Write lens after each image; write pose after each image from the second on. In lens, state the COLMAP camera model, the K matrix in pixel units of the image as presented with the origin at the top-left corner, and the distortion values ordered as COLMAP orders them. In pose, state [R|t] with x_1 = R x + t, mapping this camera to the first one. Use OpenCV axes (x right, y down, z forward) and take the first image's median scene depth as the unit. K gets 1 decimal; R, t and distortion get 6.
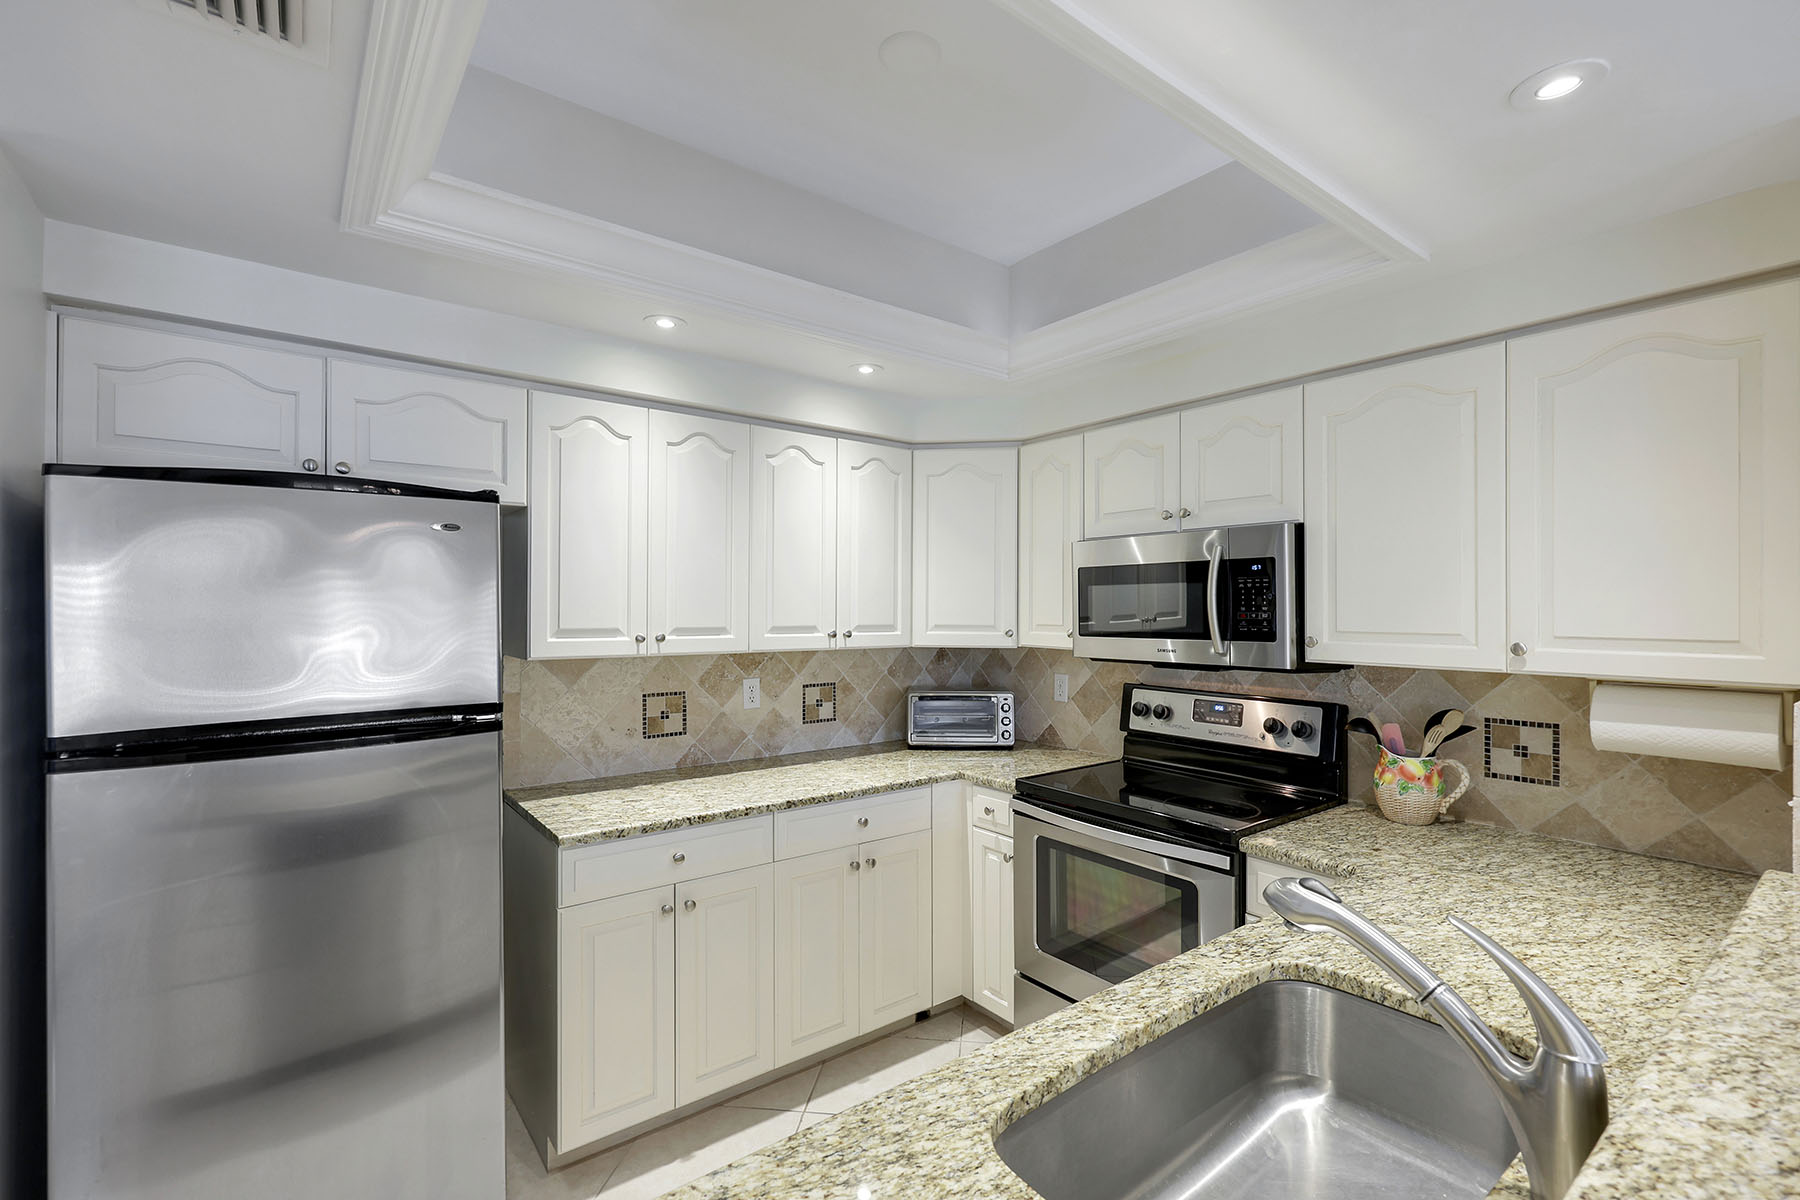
lens RADIAL K [[802.5, 0, 902.6], [0, 802.5, 604.9], [0, 0, 1]] dist [0.005995, 0.000188]
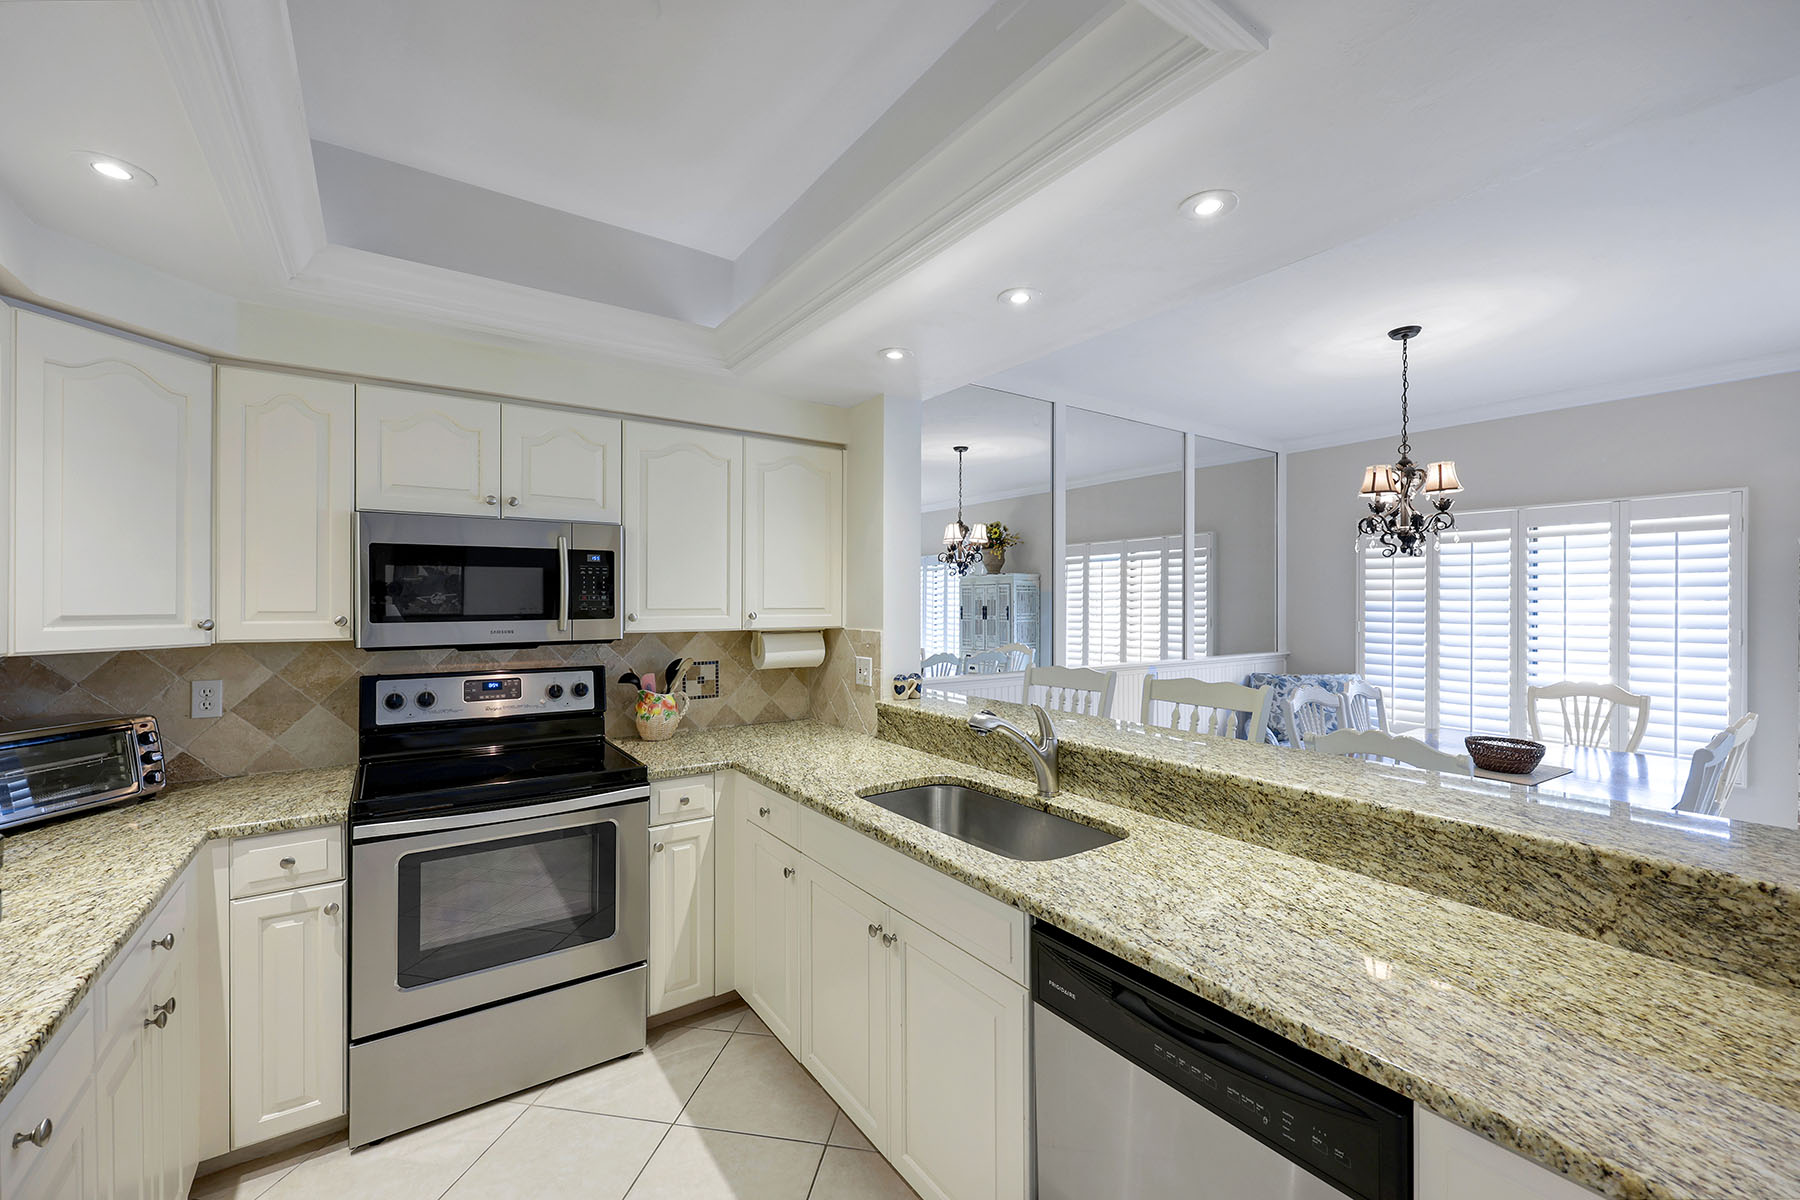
lens RADIAL K [[726.9, 0, 896.8], [0, 726.9, 601.8], [0, 0, 1]] dist [-0.000824, 0.000991]
pose [[0.047788, -0.001197, 0.998857, -0.589244], [-0.001867, 0.999997, 0.001288, 0.016122], [-0.998856, -0.001927, 0.047786, 0.449880]]
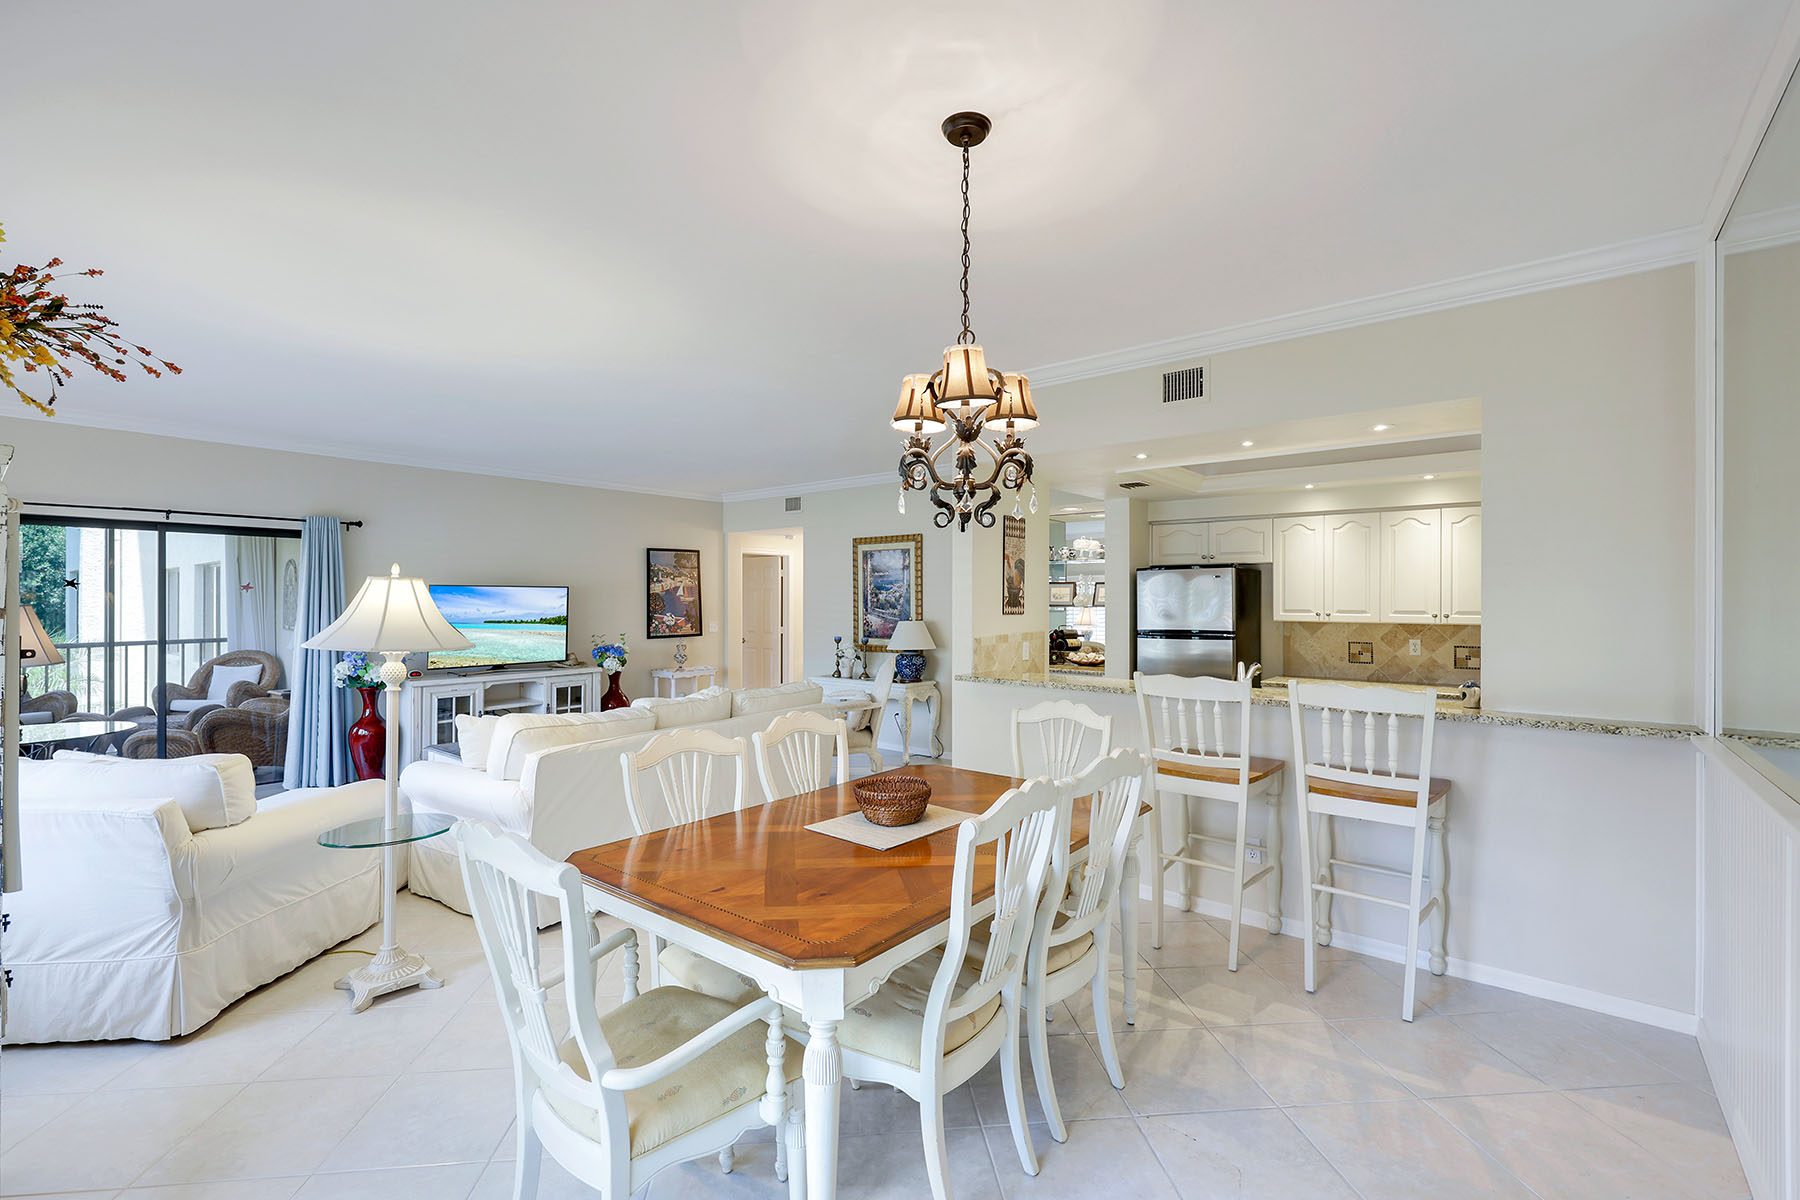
lens RADIAL K [[802.5, 0, 892.2], [0, 802.5, 600.0], [0, 0, 1]] dist [0.005995, 0.000188]
pose [[0.224944, -0.003028, -0.974367, 1.681280], [-0.001675, 0.999992, -0.003494, 0.011131], [0.974370, 0.002418, 0.224937, -0.747777]]
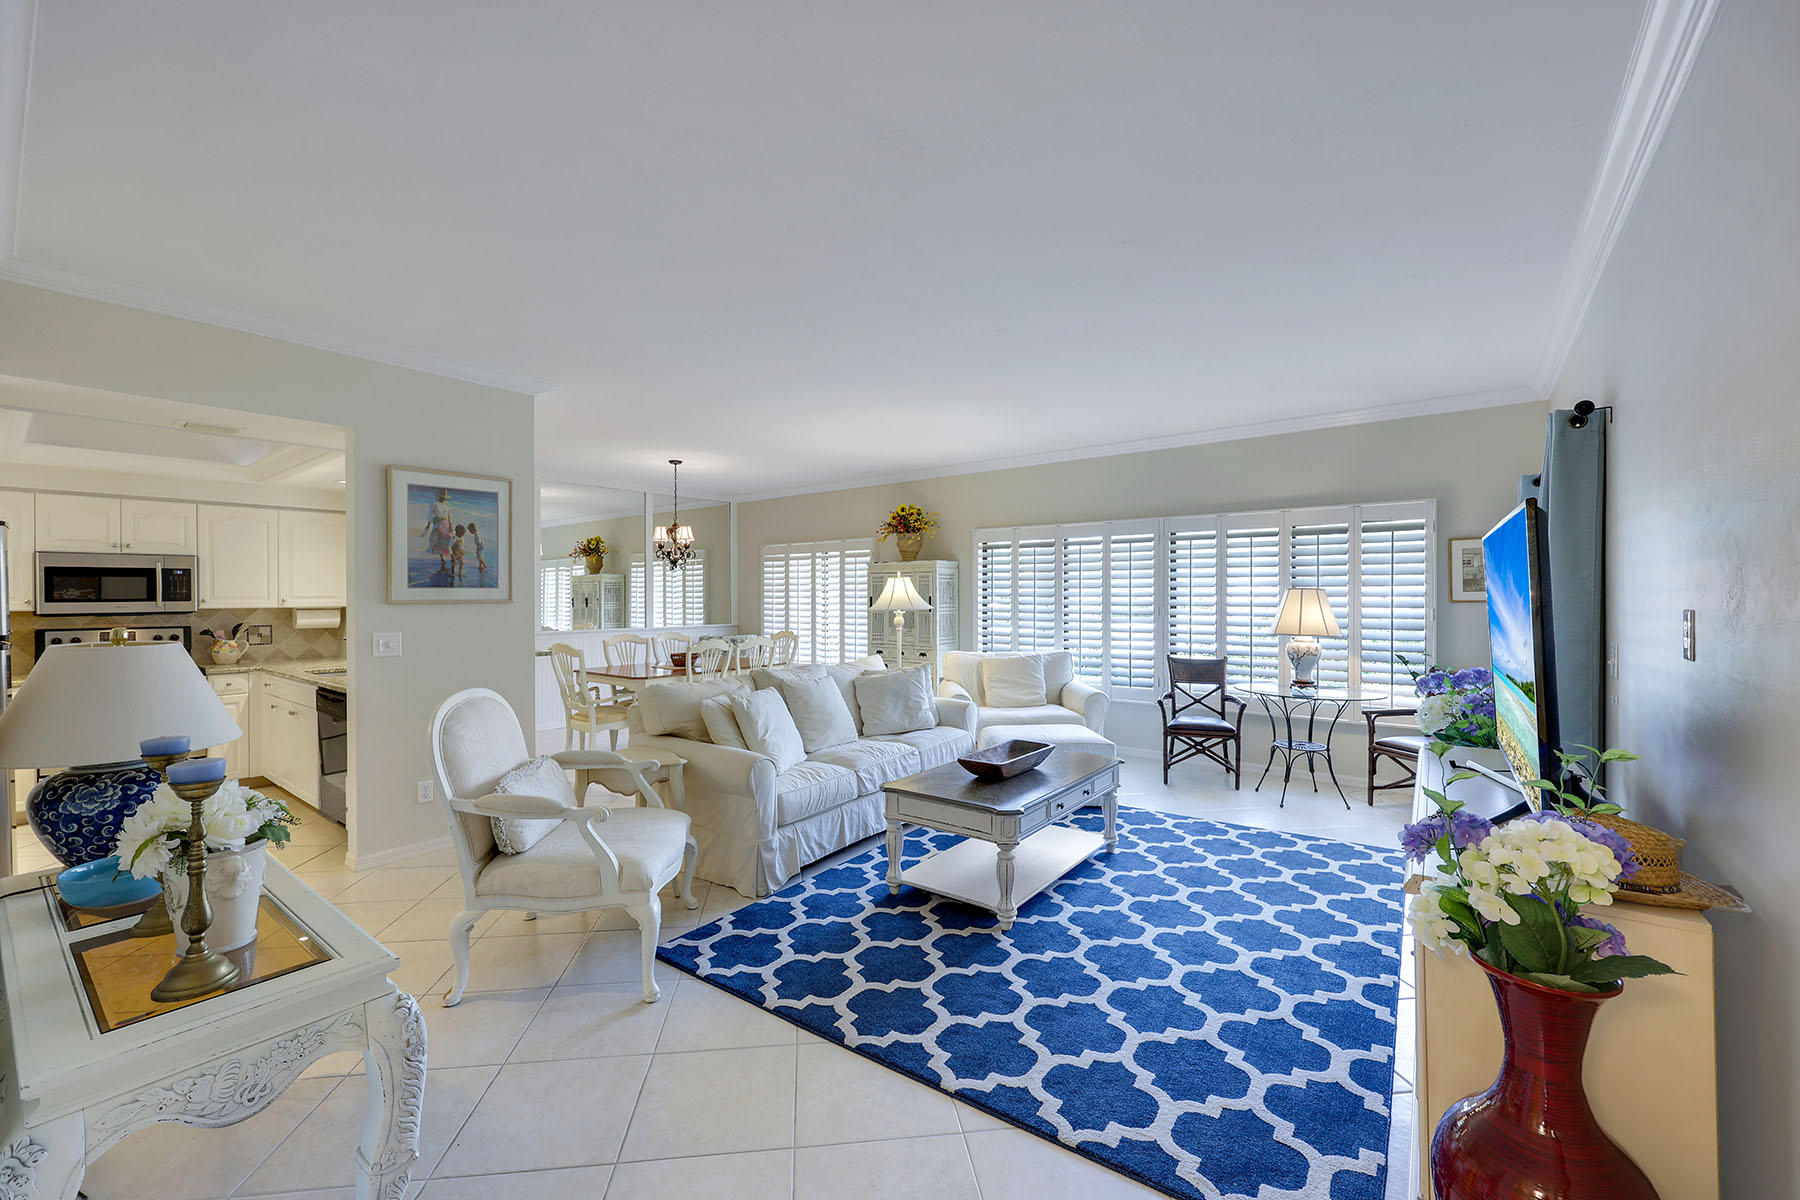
lens RADIAL K [[726.9, 0, 893.8], [0, 726.9, 595.4], [0, 0, 1]] dist [-0.000824, 0.000991]
pose [[-0.240777, 0.000374, 0.970580, -2.154718], [0.003002, 0.999995, 0.000359, 0.030348], [-0.970576, 0.003000, -0.240777, -0.592238]]
